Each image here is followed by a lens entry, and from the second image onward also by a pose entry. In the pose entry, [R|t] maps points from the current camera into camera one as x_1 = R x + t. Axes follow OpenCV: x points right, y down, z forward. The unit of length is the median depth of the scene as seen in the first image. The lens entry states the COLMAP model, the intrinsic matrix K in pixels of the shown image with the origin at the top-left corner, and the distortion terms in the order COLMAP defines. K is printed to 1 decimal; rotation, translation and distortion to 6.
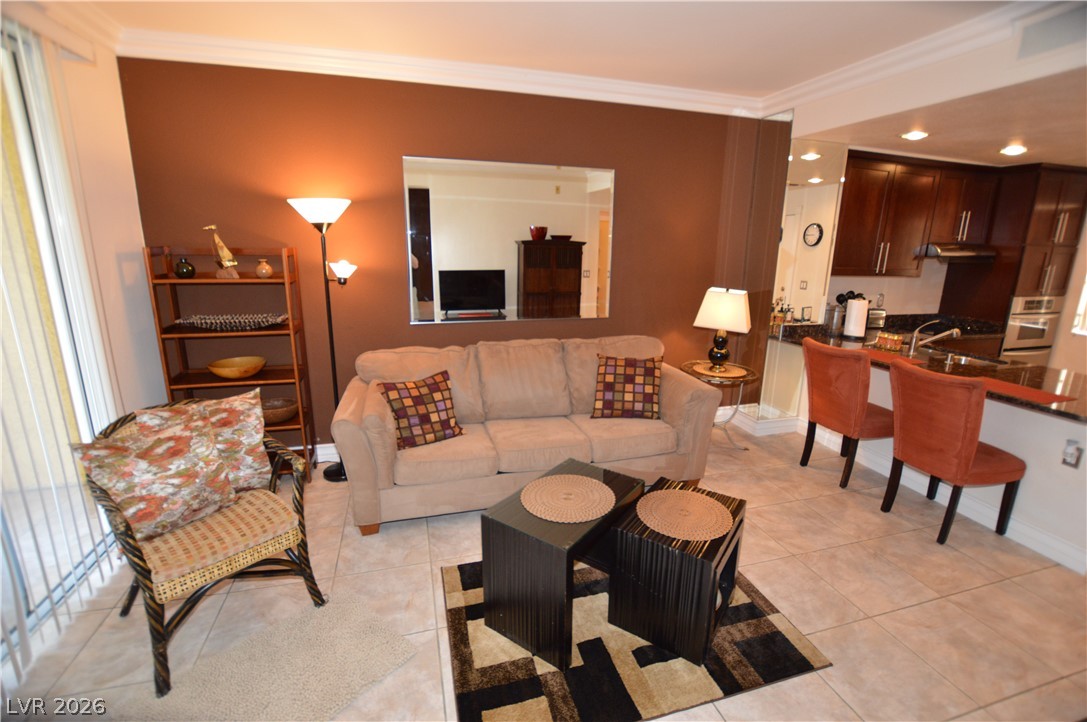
lens RADIAL K [[483.8, 0, 546.2], [0, 483.8, 360.1], [0, 0, 1]] dist [-0.032515, 0.003054]
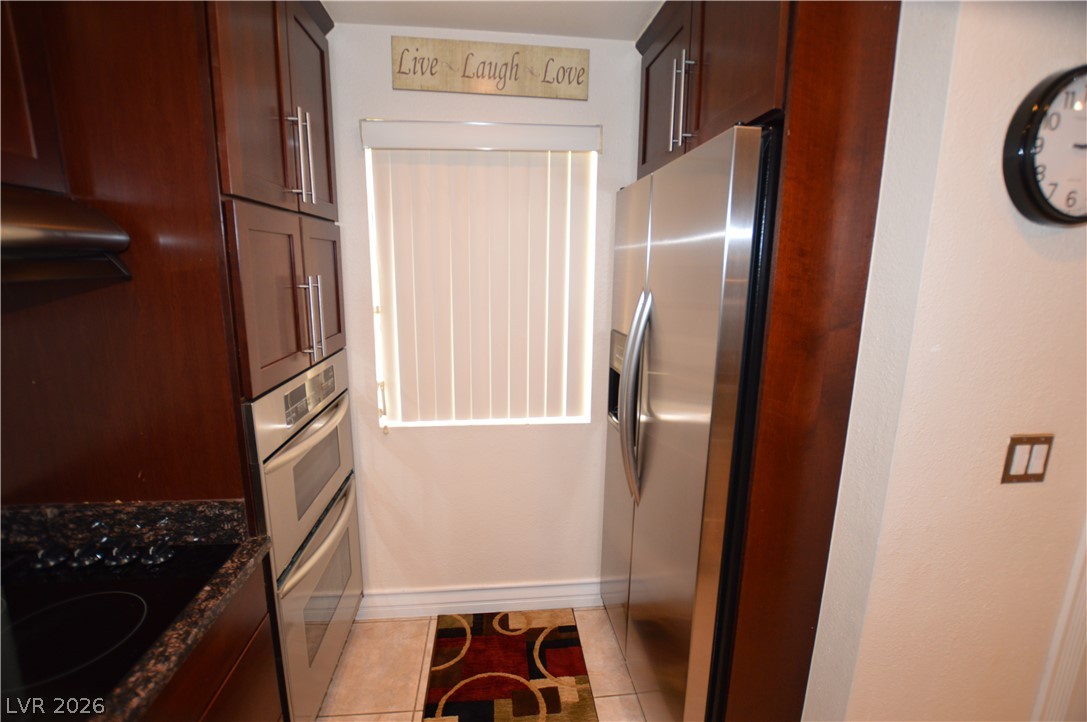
lens RADIAL K [[483.8, 0, 546.2], [0, 483.8, 360.1], [0, 0, 1]] dist [-0.032515, 0.003054]
pose [[0.163852, -0.203929, 0.965176, 1.194650], [0.221066, 0.961107, 0.165540, -0.254776], [-0.961396, 0.186244, 0.202561, 1.214363]]
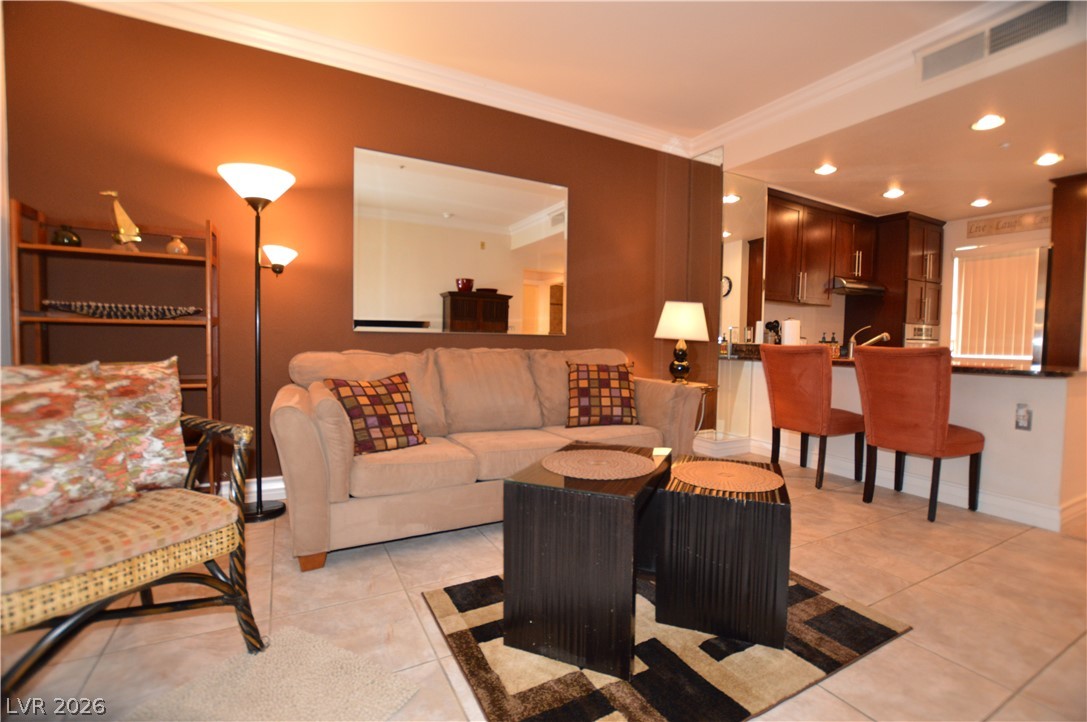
lens RADIAL K [[483.8, 0, 546.2], [0, 483.8, 360.1], [0, 0, 1]] dist [-0.032515, 0.003054]
pose [[0.977060, -0.007834, 0.212818, -0.159646], [0.047913, 0.981790, -0.183830, 0.188724], [-0.207503, 0.189810, 0.959643, 0.137929]]
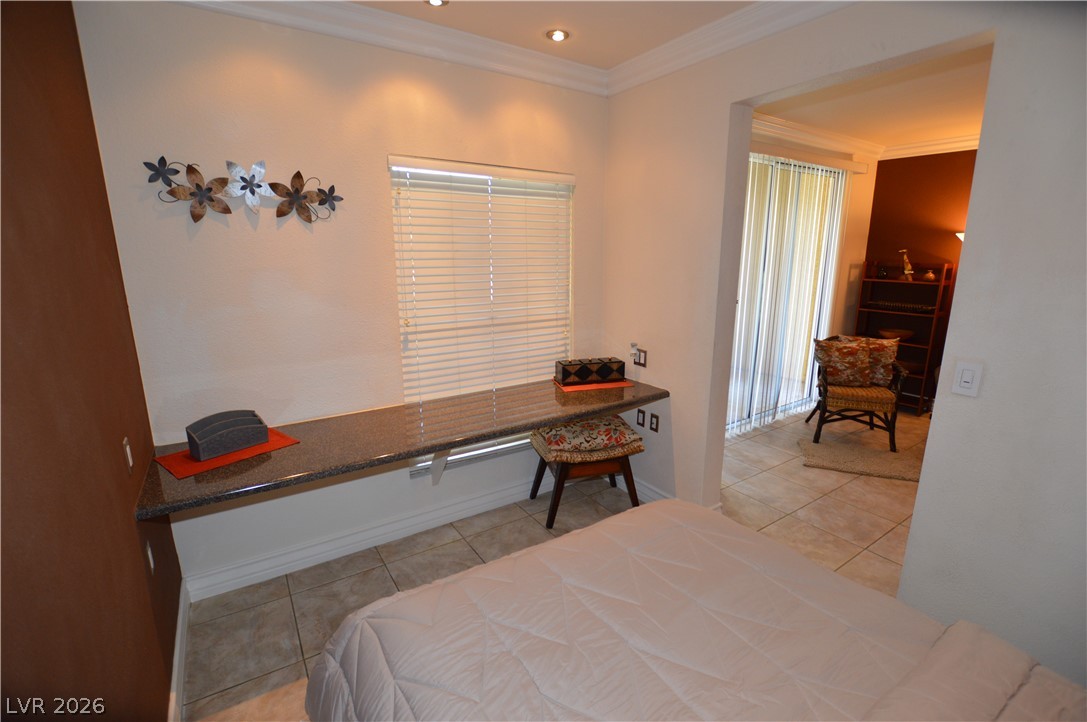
lens RADIAL K [[483.8, 0, 546.2], [0, 483.8, 360.1], [0, 0, 1]] dist [-0.032515, 0.003054]
pose [[0.301534, 0.195893, -0.933115, 0.602506], [-0.218881, 0.966751, 0.132223, 0.164166], [0.927991, 0.164371, 0.334386, -0.727915]]
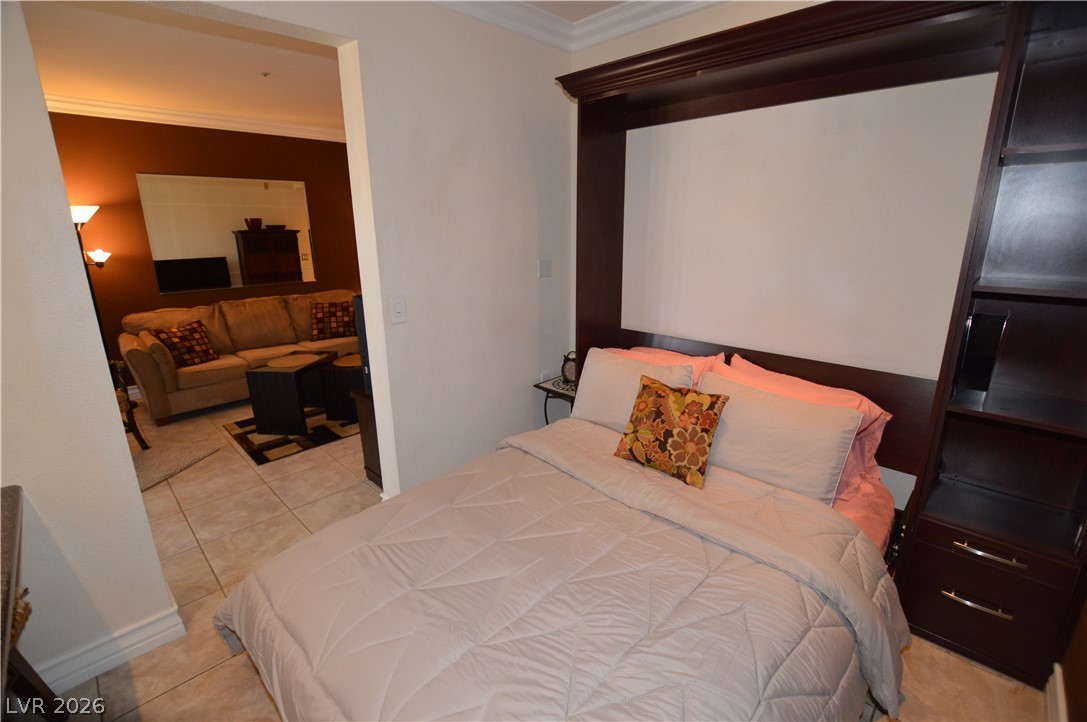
lens RADIAL K [[483.8, 0, 546.2], [0, 483.8, 360.1], [0, 0, 1]] dist [-0.032515, 0.003054]
pose [[0.868606, -0.149905, 0.472284, 0.011198], [0.135684, 0.988666, 0.064264, 0.216375], [-0.476564, 0.008261, 0.879101, -0.885791]]
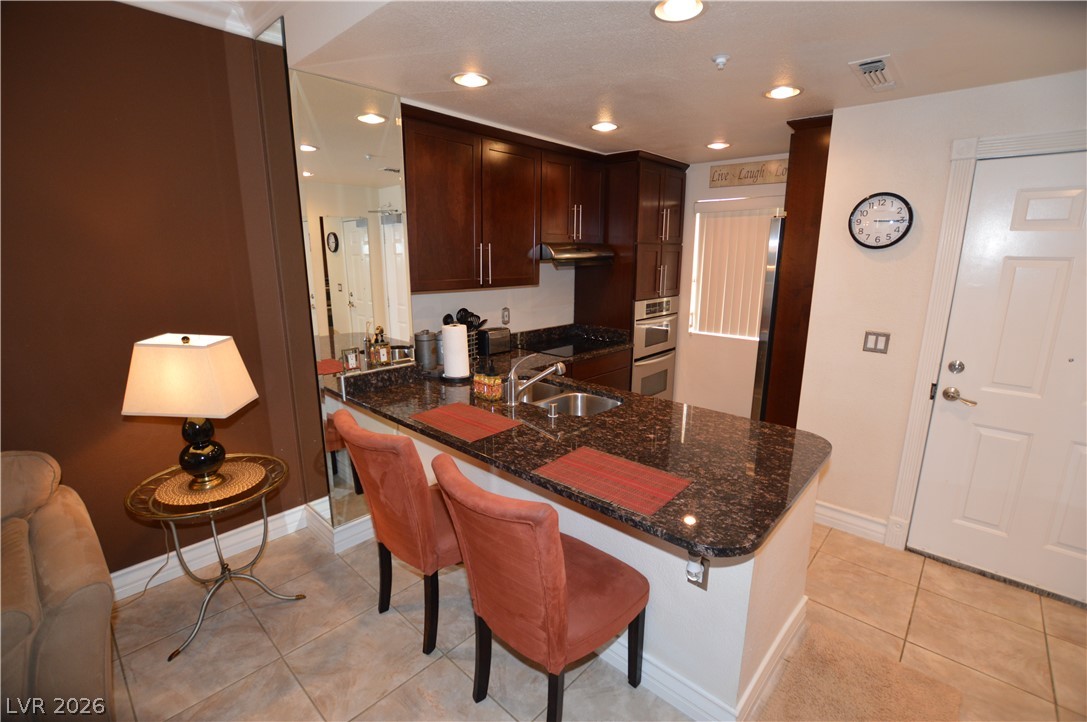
lens RADIAL K [[483.8, 0, 546.2], [0, 483.8, 360.1], [0, 0, 1]] dist [-0.032515, 0.003054]
pose [[0.852373, -0.125663, 0.507611, 0.571046], [0.132471, 0.990923, 0.022867, -0.104502], [-0.505877, 0.047753, 0.861283, 0.458903]]
